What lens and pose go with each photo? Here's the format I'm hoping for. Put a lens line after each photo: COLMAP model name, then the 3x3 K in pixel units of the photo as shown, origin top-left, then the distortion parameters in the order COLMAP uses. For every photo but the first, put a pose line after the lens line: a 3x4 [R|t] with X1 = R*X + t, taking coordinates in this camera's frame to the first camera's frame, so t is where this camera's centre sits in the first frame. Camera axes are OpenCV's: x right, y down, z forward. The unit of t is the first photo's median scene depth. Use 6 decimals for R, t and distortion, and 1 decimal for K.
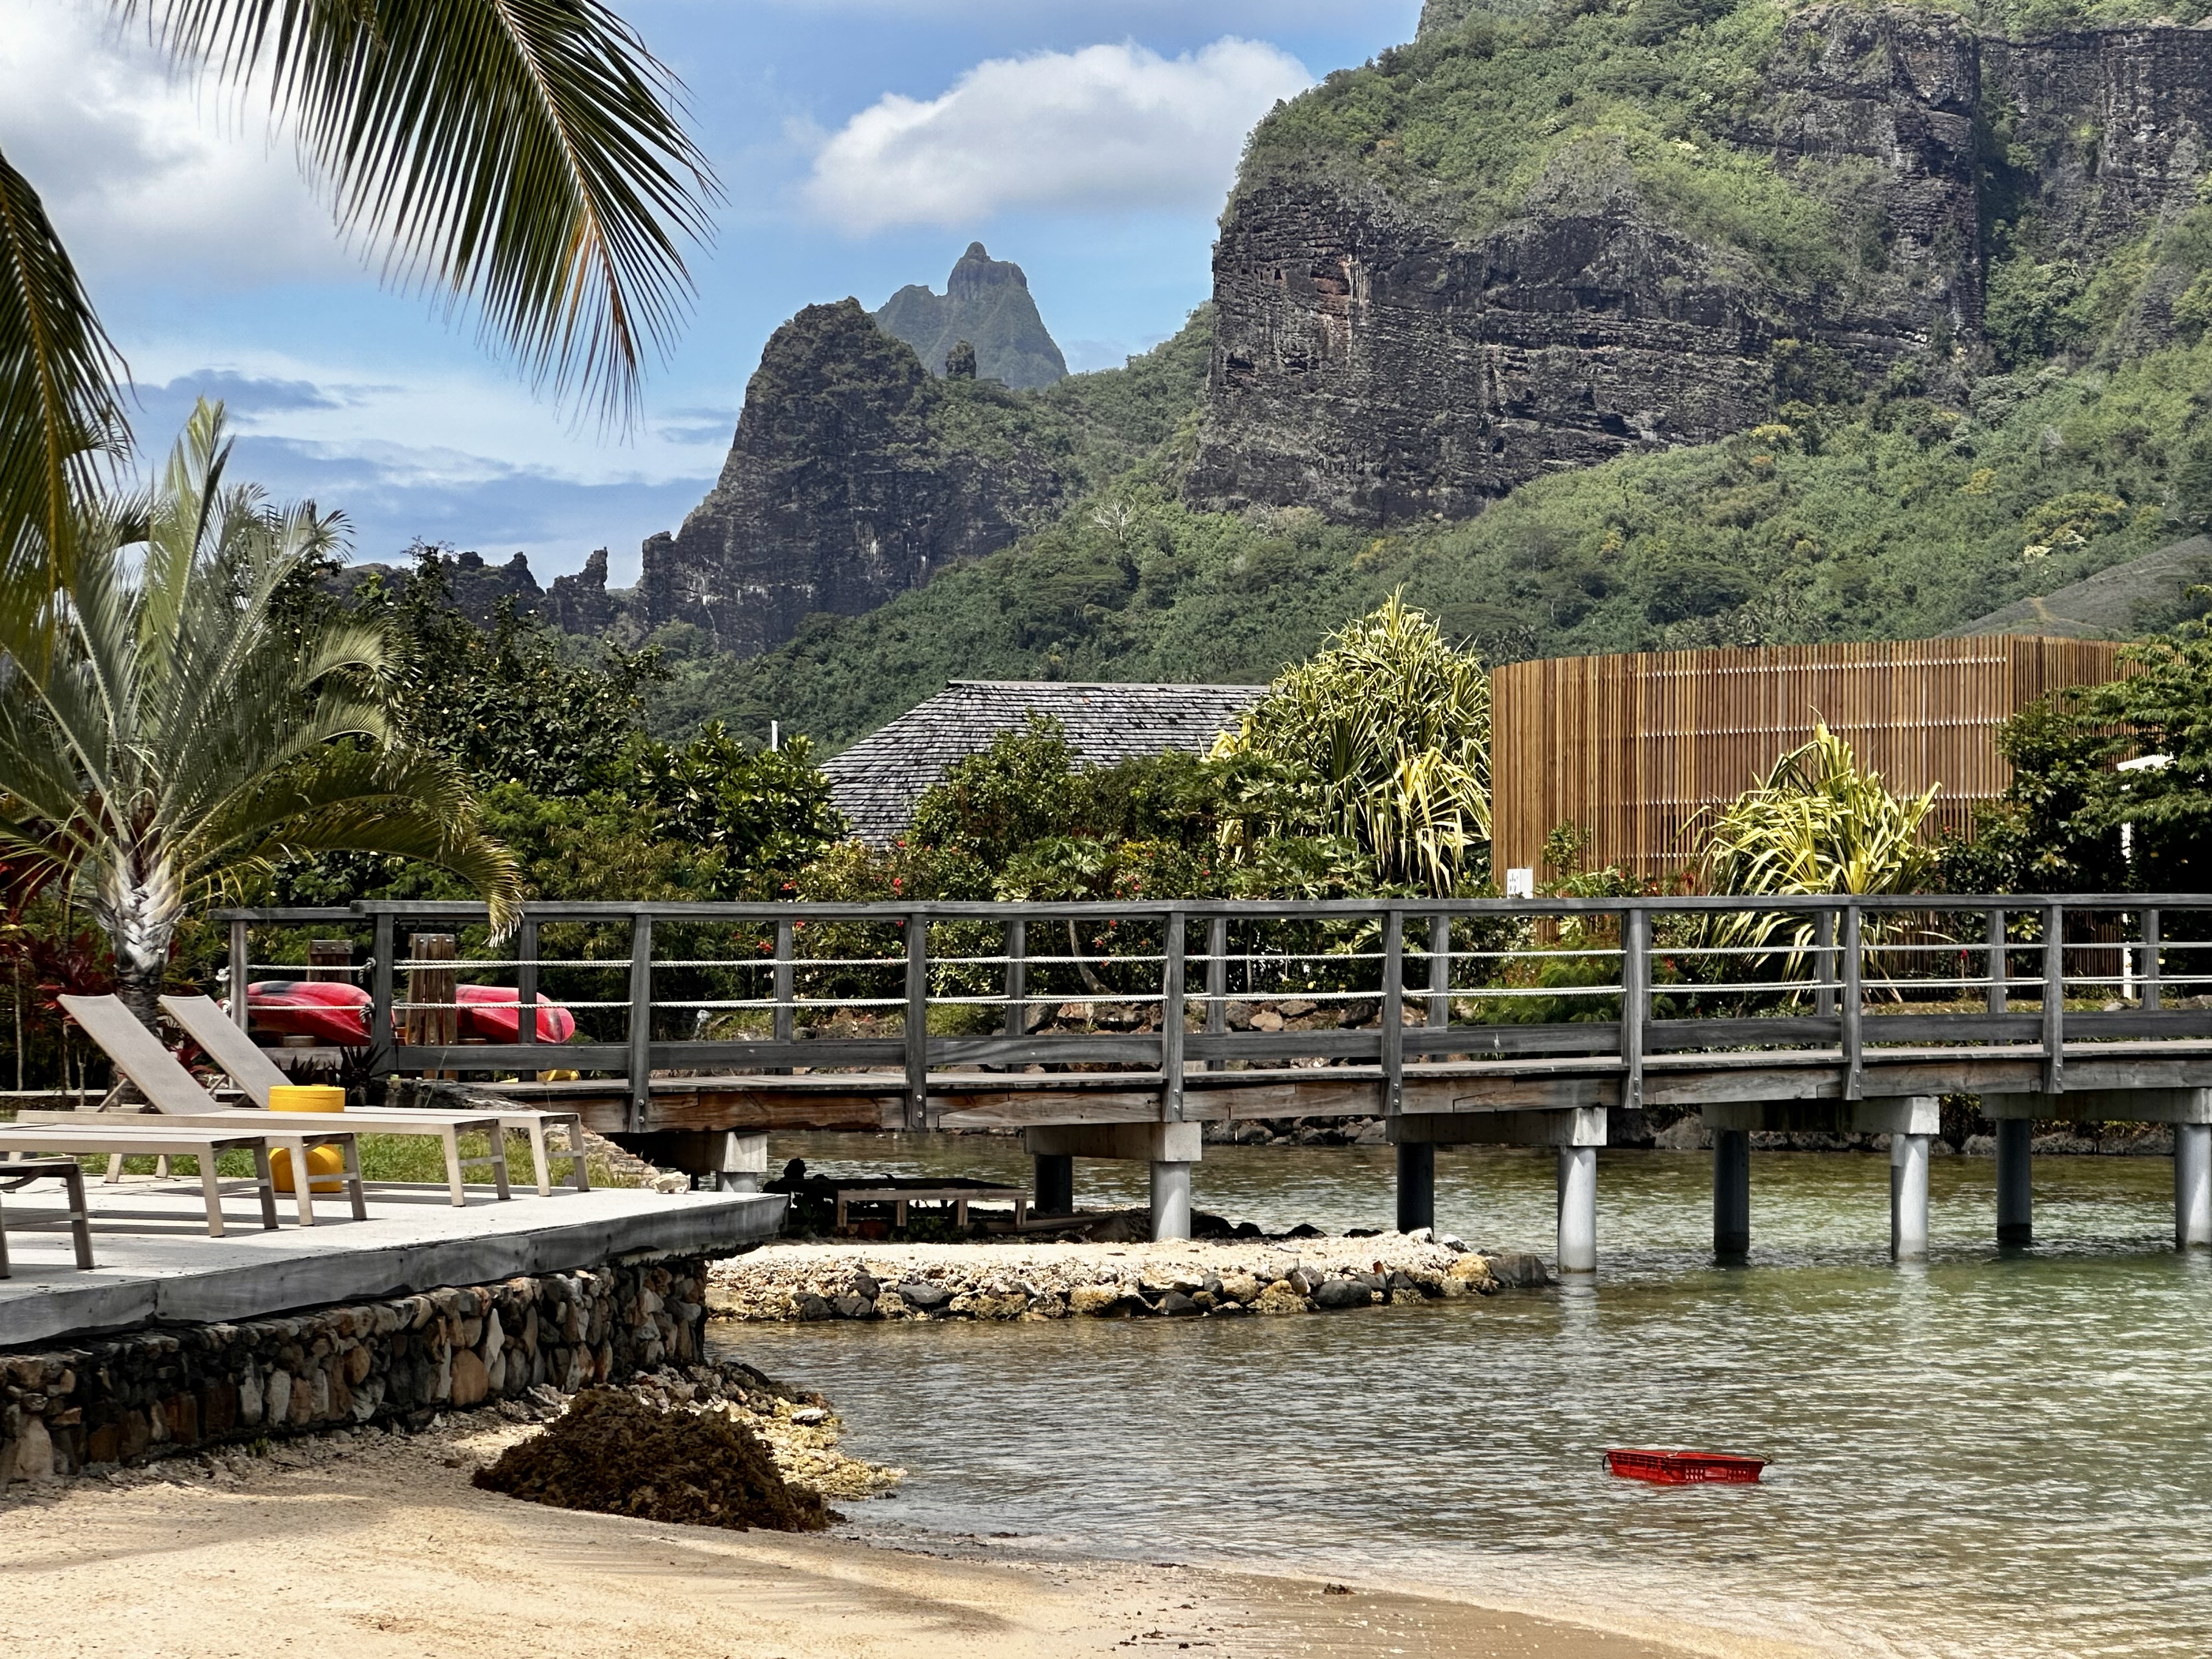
lens RADIAL K [[6236.5, 0, 1106.0], [0, 6236.5, 829.5], [0, 0, 1]] dist [0.013994, 1.547089]
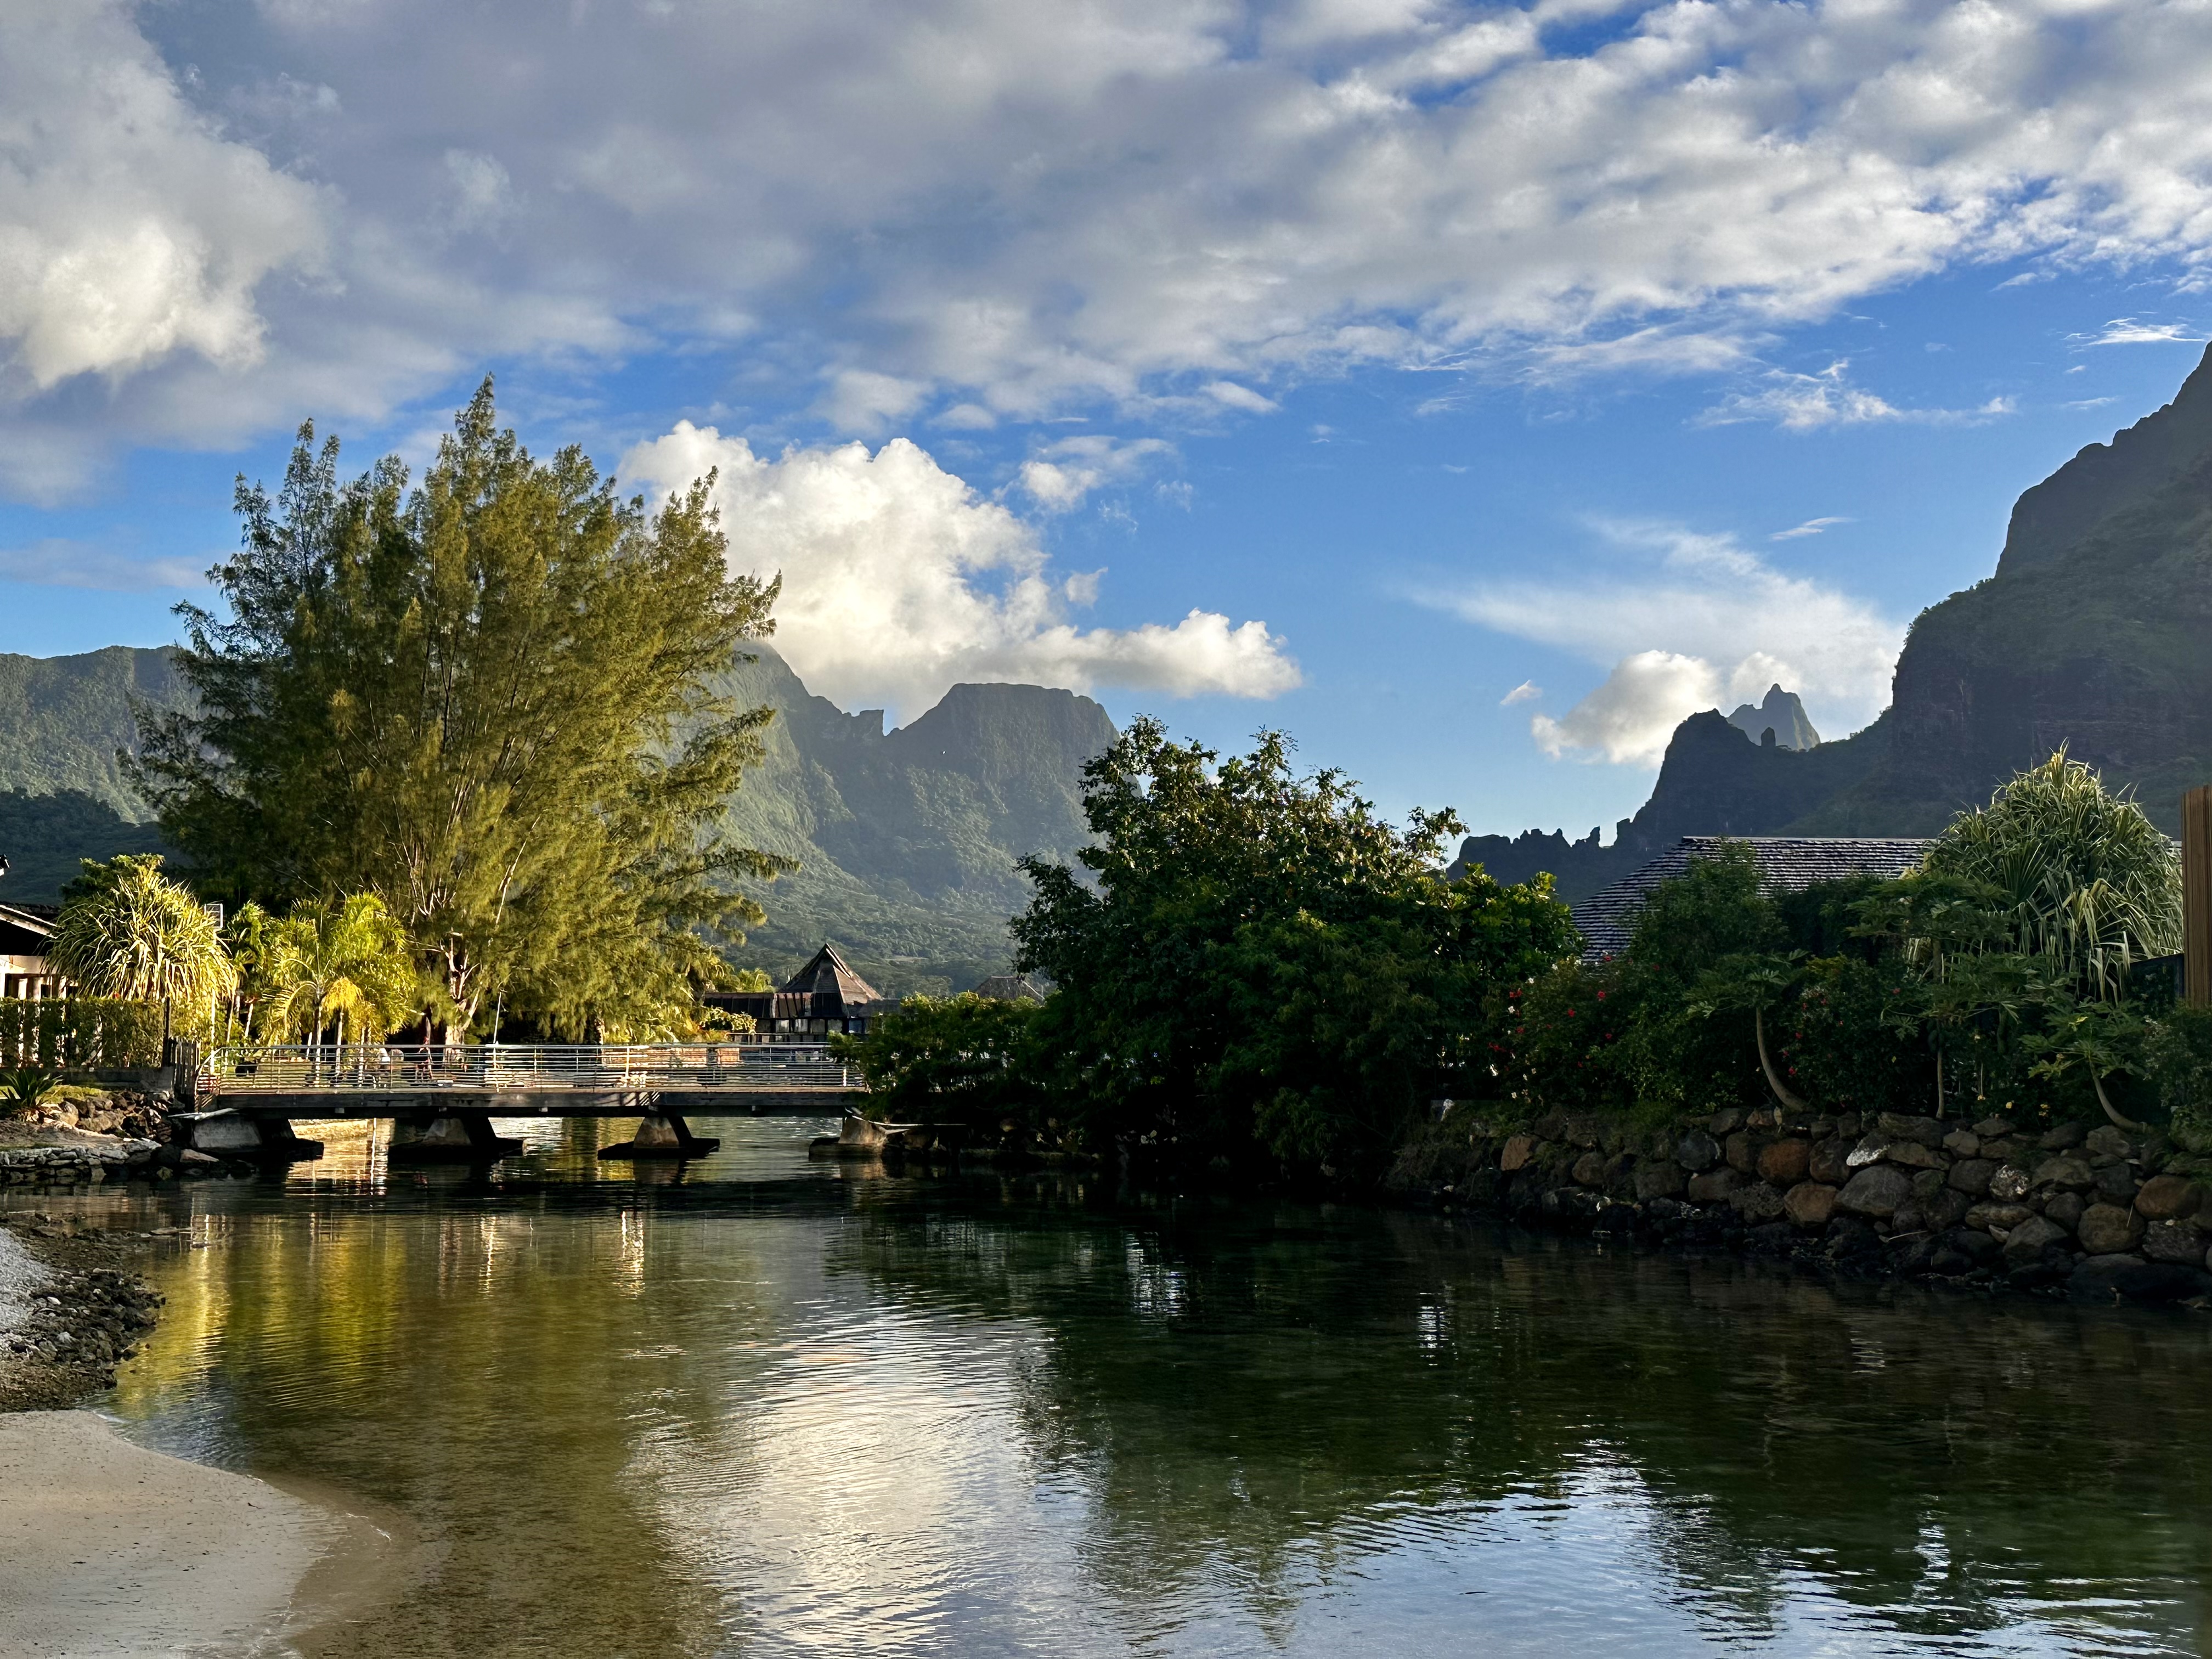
lens RADIAL K [[2709.5, 0, 1106.0], [0, 2709.5, 829.5], [0, 0, 1]] dist [0.134244, -0.016900]
pose [[0.965548, -0.012228, -0.259938, 0.007343], [0.000180, 0.998926, -0.046323, 0.001438], [0.260225, 0.044680, 0.964514, 0.455164]]
